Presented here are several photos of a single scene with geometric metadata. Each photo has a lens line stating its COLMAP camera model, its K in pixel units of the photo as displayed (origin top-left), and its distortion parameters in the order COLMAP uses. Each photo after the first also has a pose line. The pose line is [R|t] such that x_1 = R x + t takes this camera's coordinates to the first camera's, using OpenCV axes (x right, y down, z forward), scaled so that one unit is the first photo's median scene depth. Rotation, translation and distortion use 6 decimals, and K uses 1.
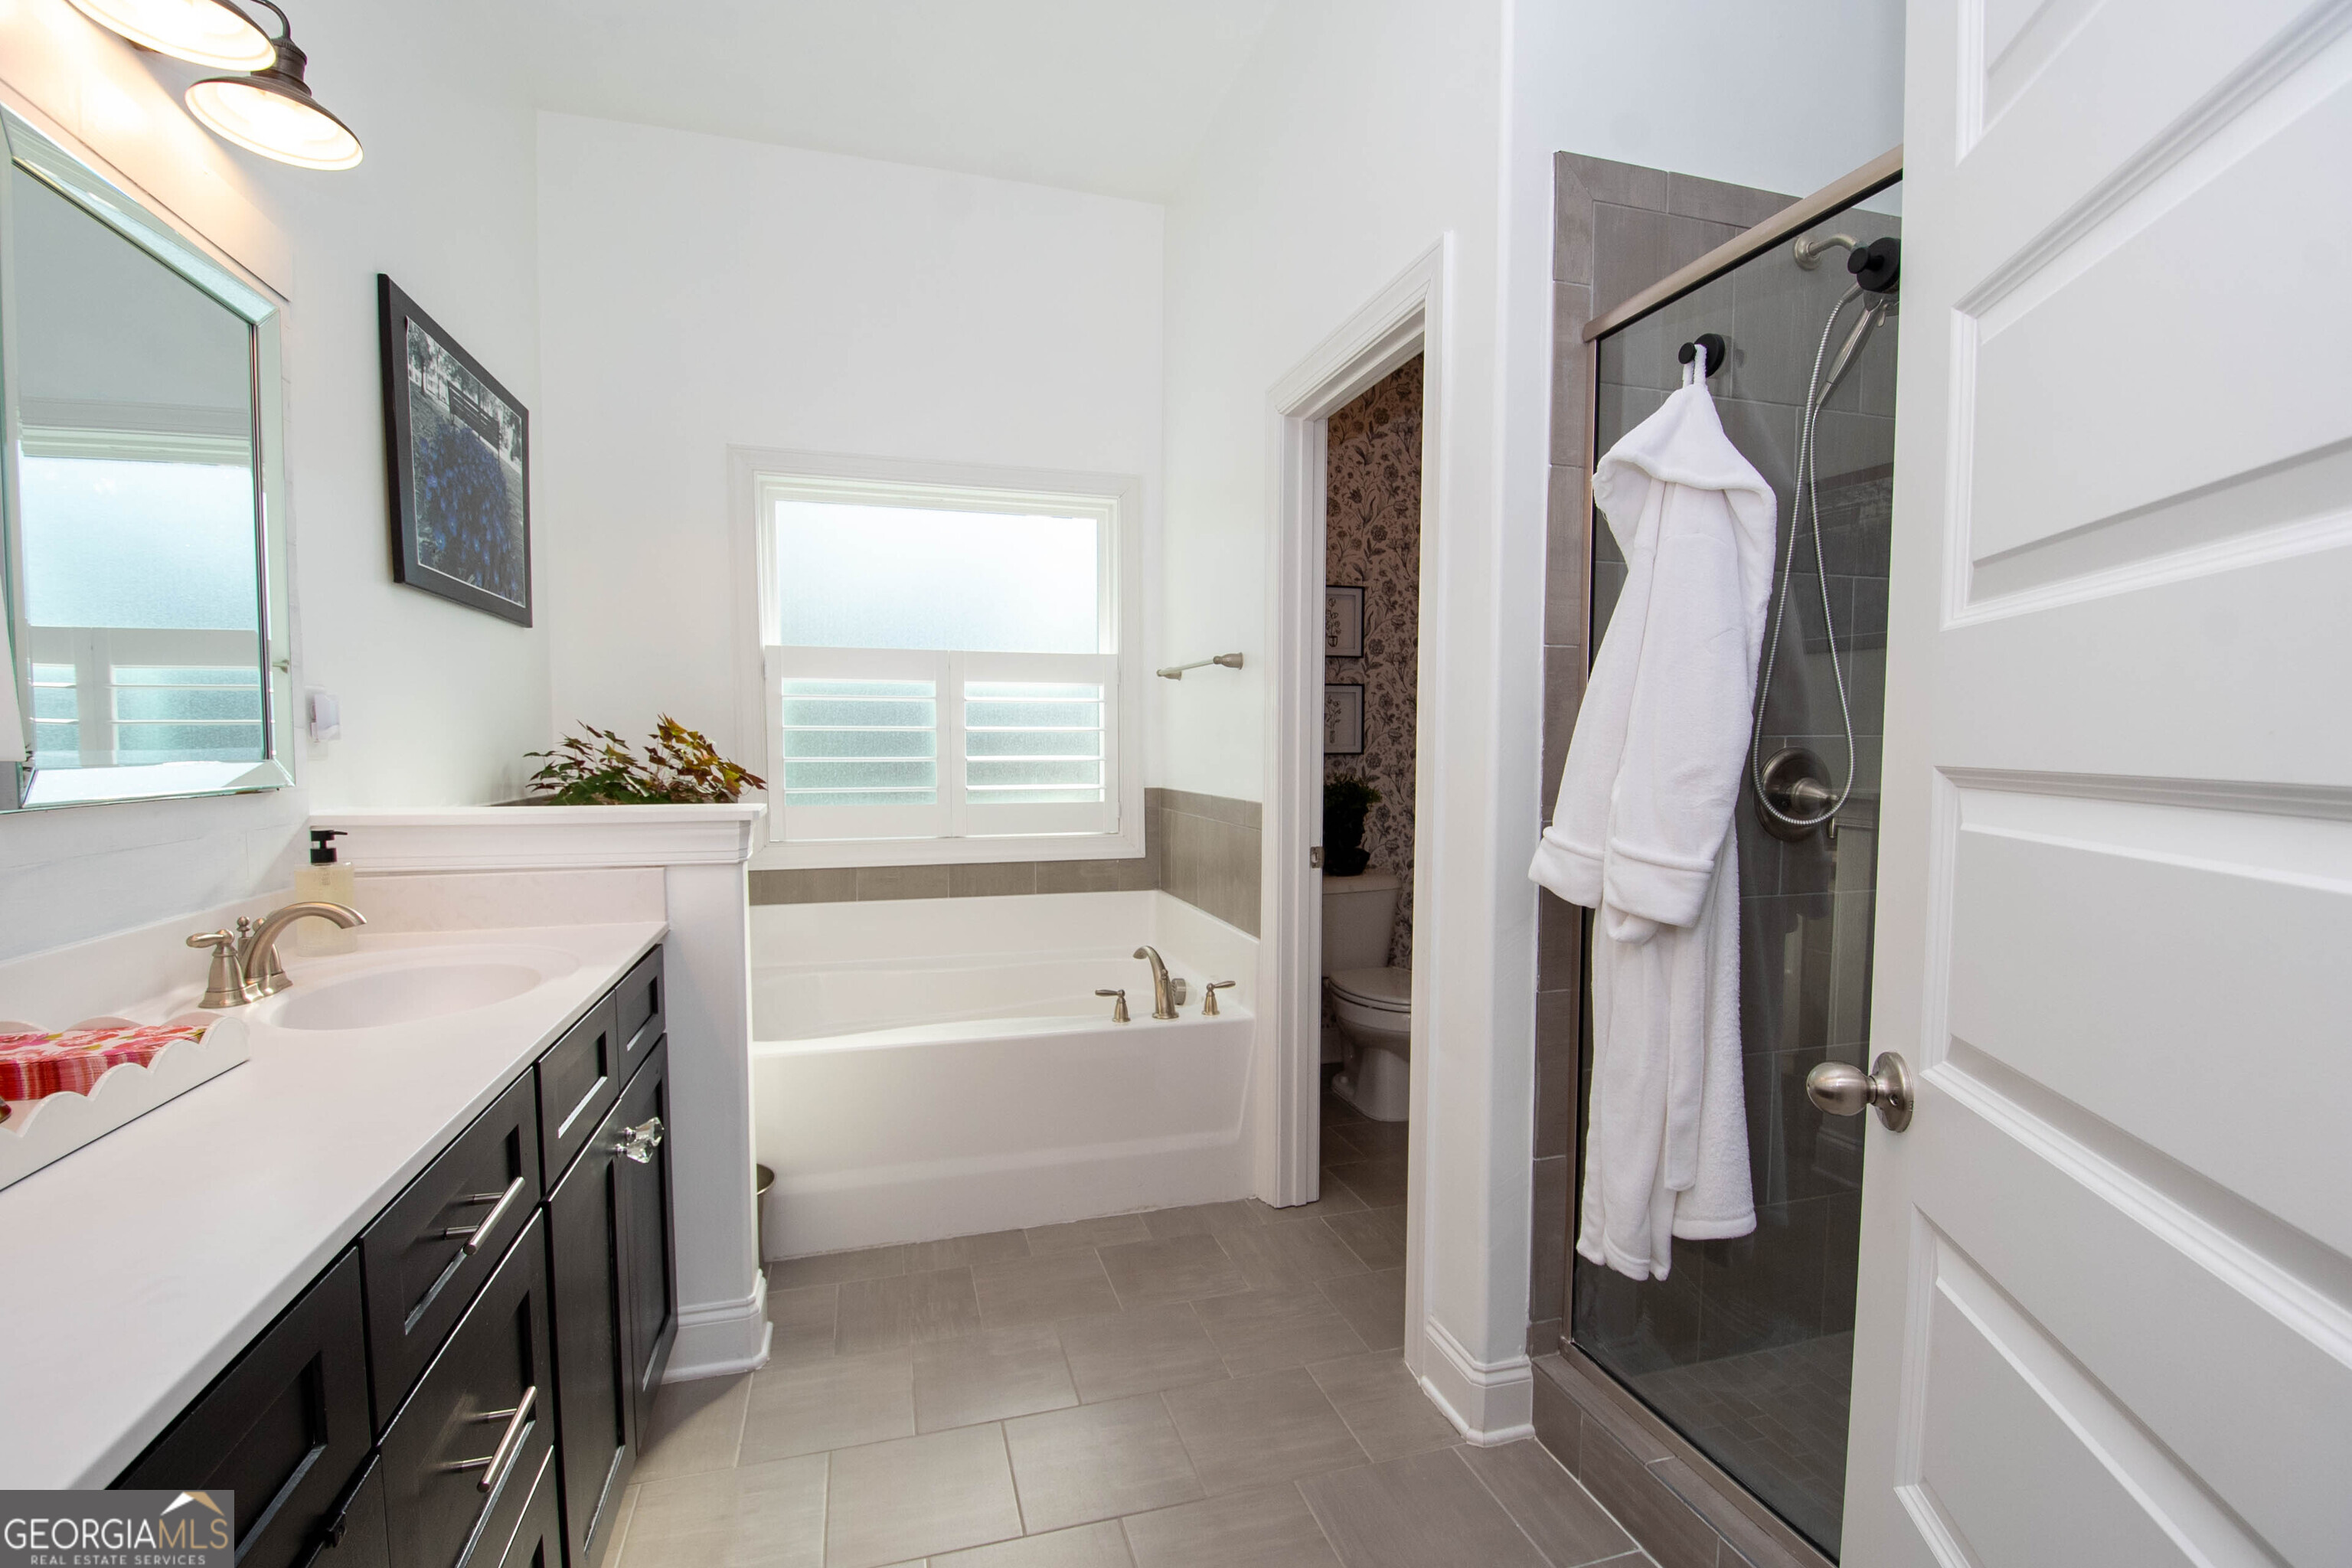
lens RADIAL K [[1034.1, 0, 1176.5], [0, 1034.1, 813.3], [0, 0, 1]] dist [0.004536, -0.015151]
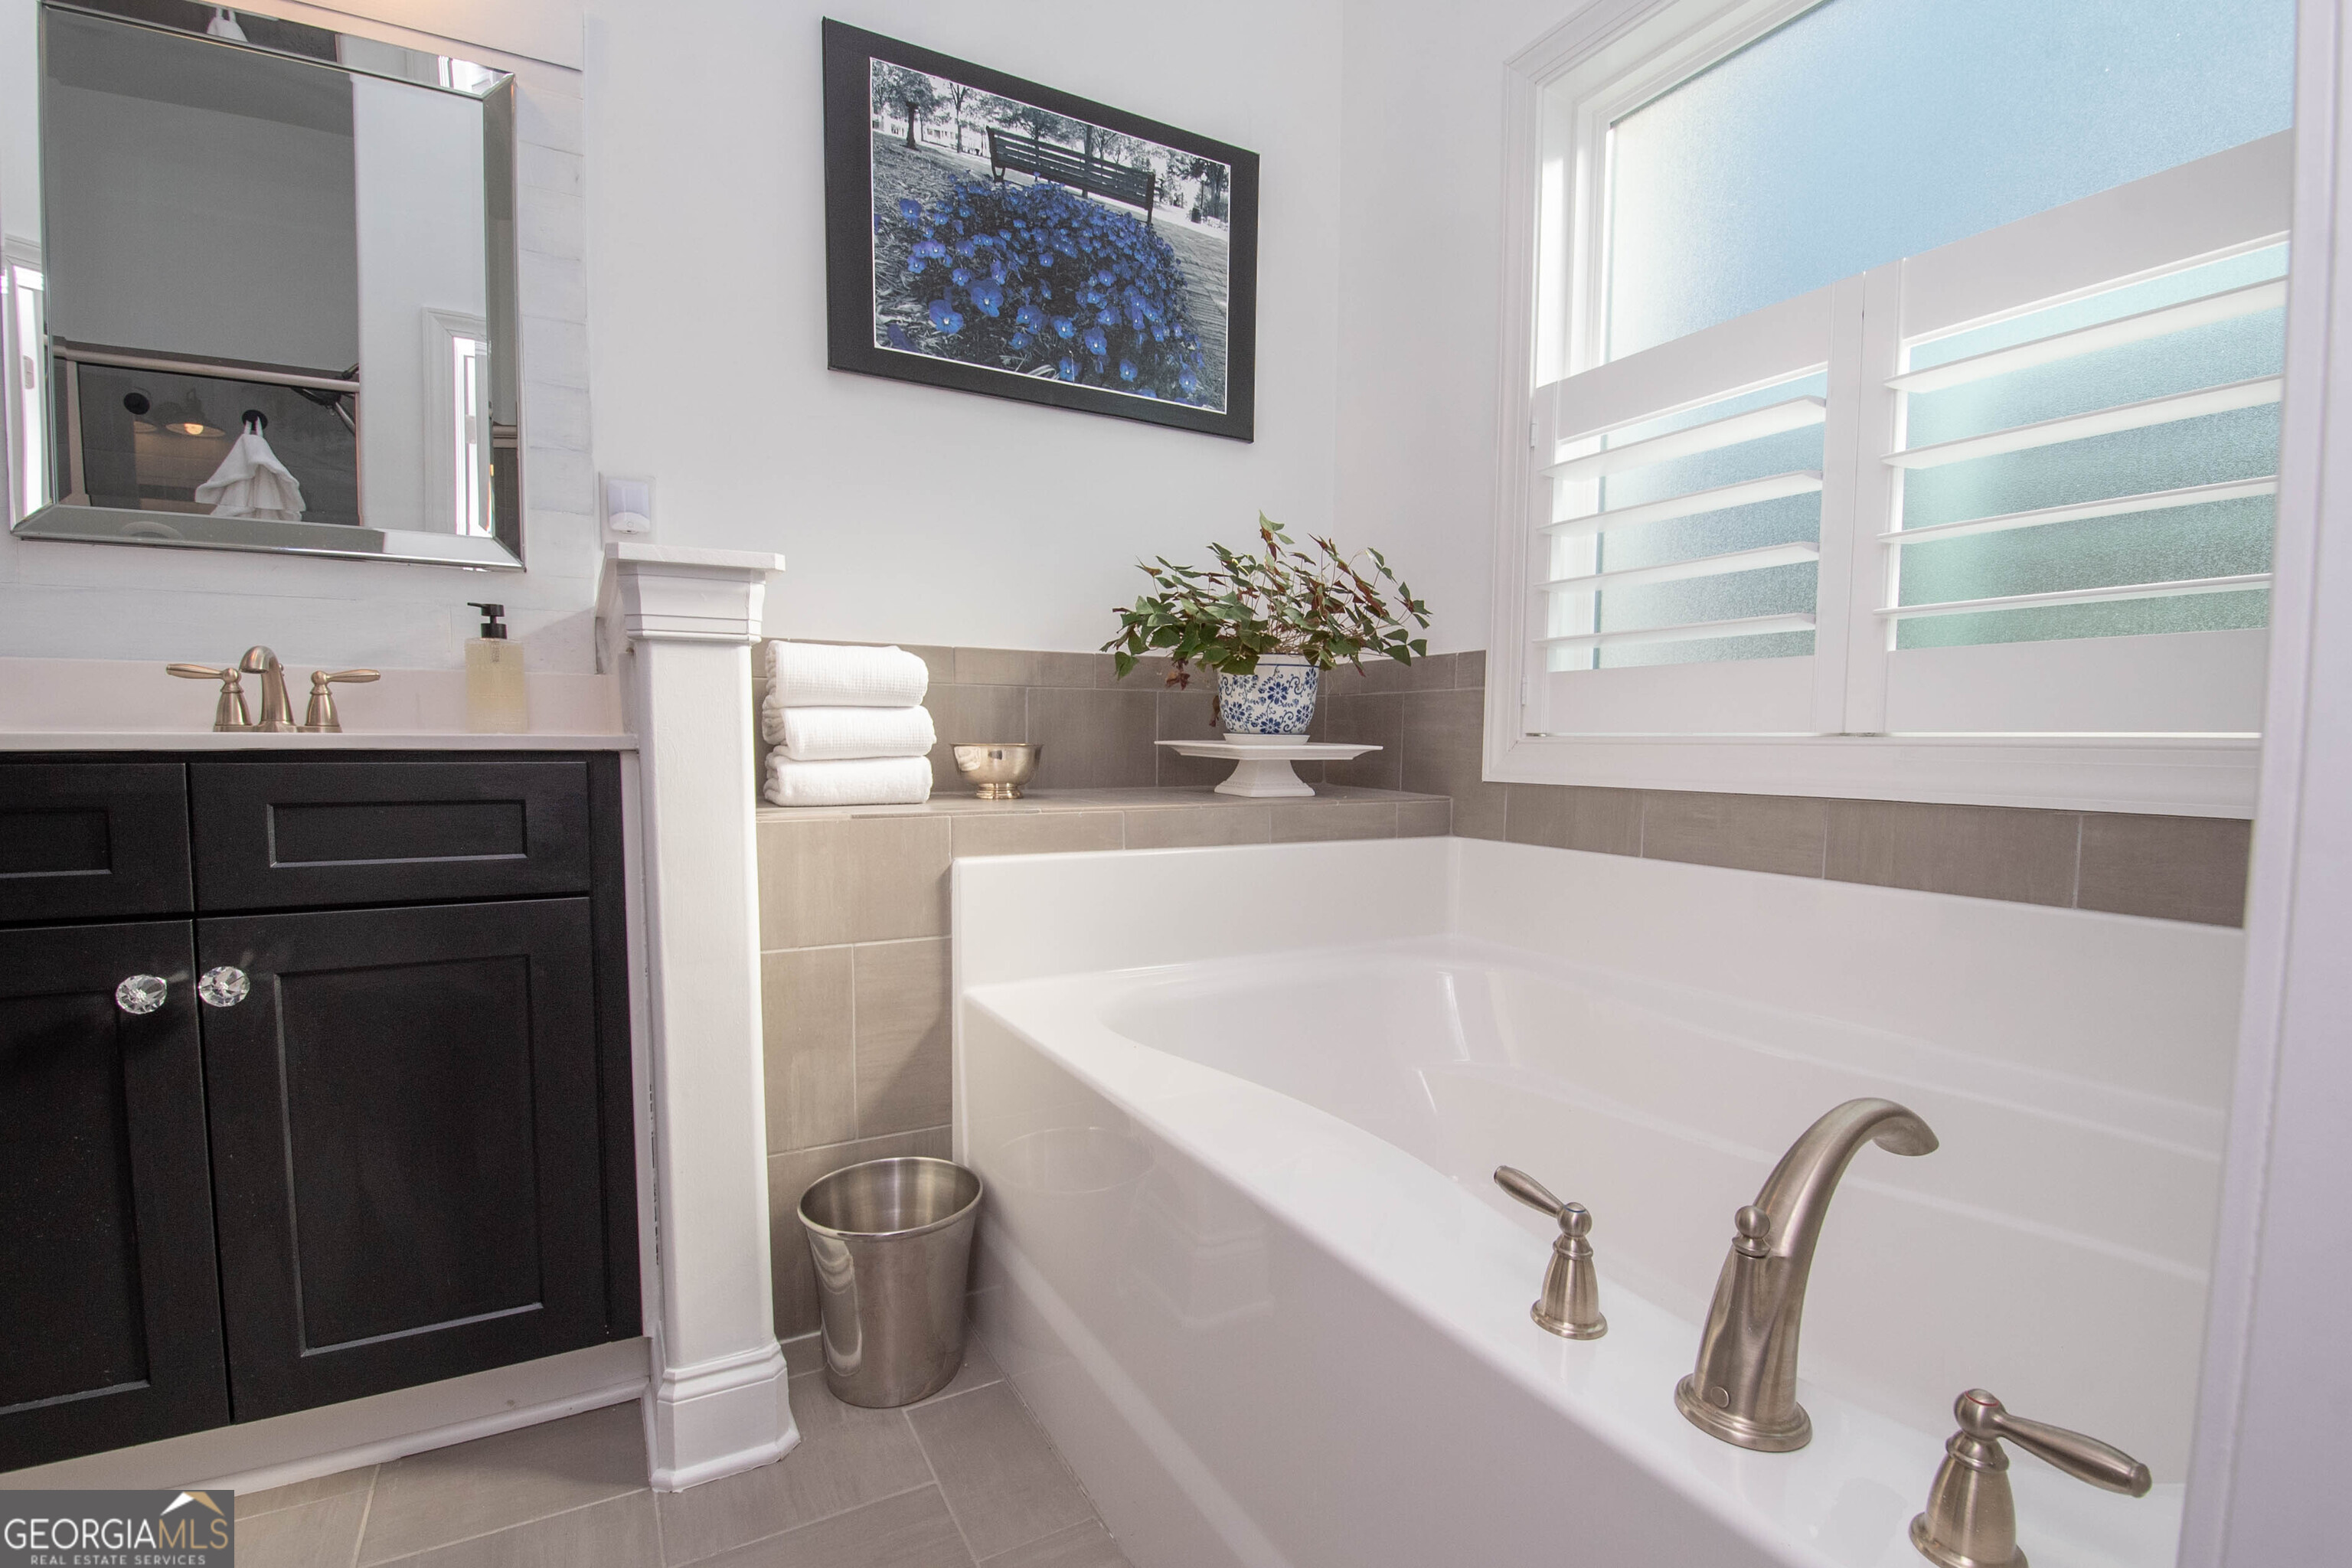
lens RADIAL K [[1041.6, 0, 1169.9], [0, 1041.6, 834.8], [0, 0, 1]] dist [0.000568, -0.015430]
pose [[0.219715, 0.087894, -0.971597, 0.208445], [-0.073240, 0.994609, 0.073413, 0.084396], [0.972811, 0.055030, 0.224968, 1.054149]]
